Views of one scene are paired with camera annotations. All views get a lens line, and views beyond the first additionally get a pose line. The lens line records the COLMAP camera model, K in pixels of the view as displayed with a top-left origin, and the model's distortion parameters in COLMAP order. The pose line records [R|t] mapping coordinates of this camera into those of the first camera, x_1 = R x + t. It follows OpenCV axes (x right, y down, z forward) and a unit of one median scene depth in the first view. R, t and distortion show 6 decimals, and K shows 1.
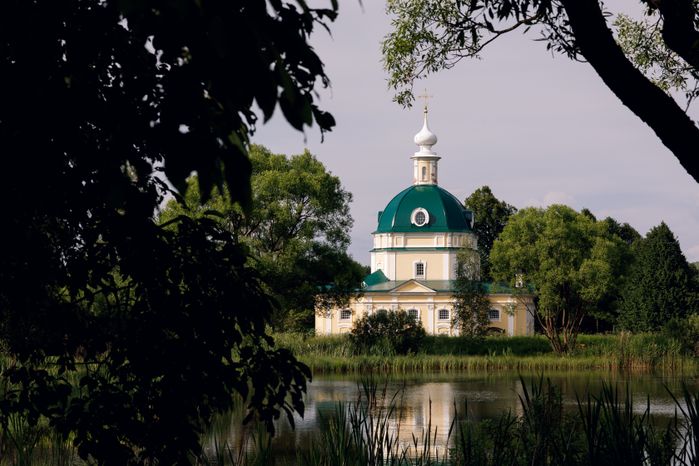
lens RADIAL K [[1600.1, 0, 348.6], [0, 1600.1, 239.5], [0, 0, 1]] dist [-0.028155, 0.000000]
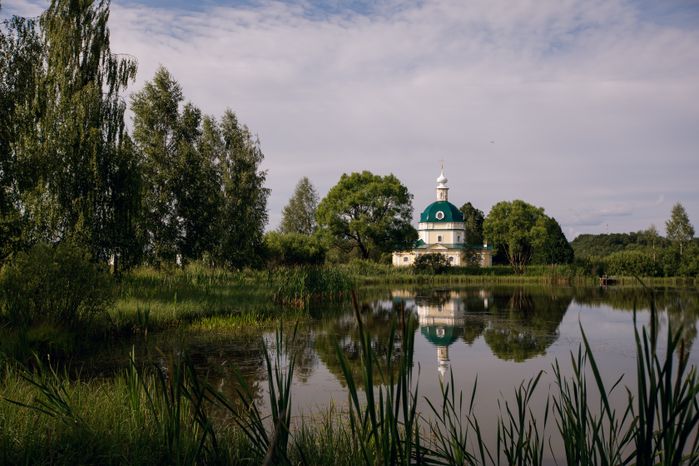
lens RADIAL K [[648.9, 0, 351.1], [0, 648.9, 233.1], [0, 0, 1]] dist [0.029758, 0.000000]
pose [[0.996794, -0.000232, -0.080016, -0.010960], [0.000230, 1.000000, -0.000039, 0.020001], [0.080016, 0.000021, 0.996794, 0.178676]]
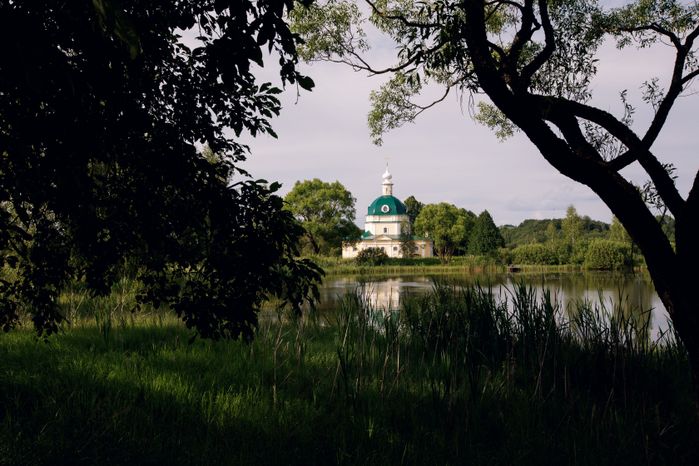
lens RADIAL K [[652.3, 0, 354.9], [0, 652.3, 232.1], [0, 0, 1]] dist [0.043240, 0.000000]
pose [[0.999944, -0.010400, -0.002011, 0.000839], [0.010439, 0.999740, 0.020267, 0.001815], [0.001800, -0.020287, 0.999793, 0.024387]]
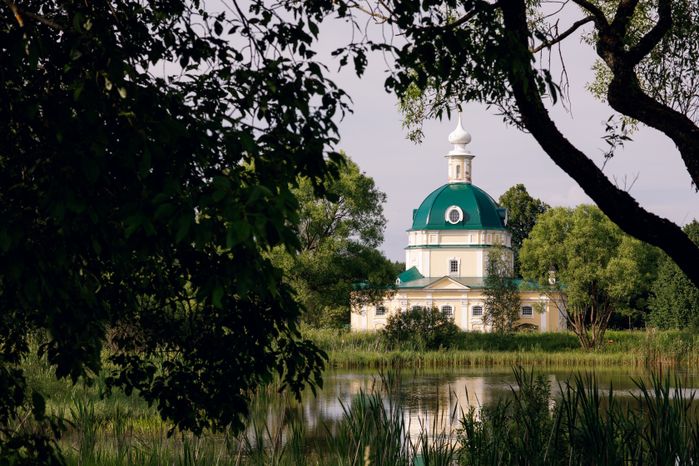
lens RADIAL K [[1600.1, 0, 346.8], [0, 1600.1, 232.5], [0, 0, 1]] dist [-0.028155, 0.000000]
pose [[0.999706, 0.001054, -0.024233, 0.002070], [-0.001094, 0.999998, -0.001626, -0.001906], [0.024231, 0.001652, 0.999705, -0.031145]]
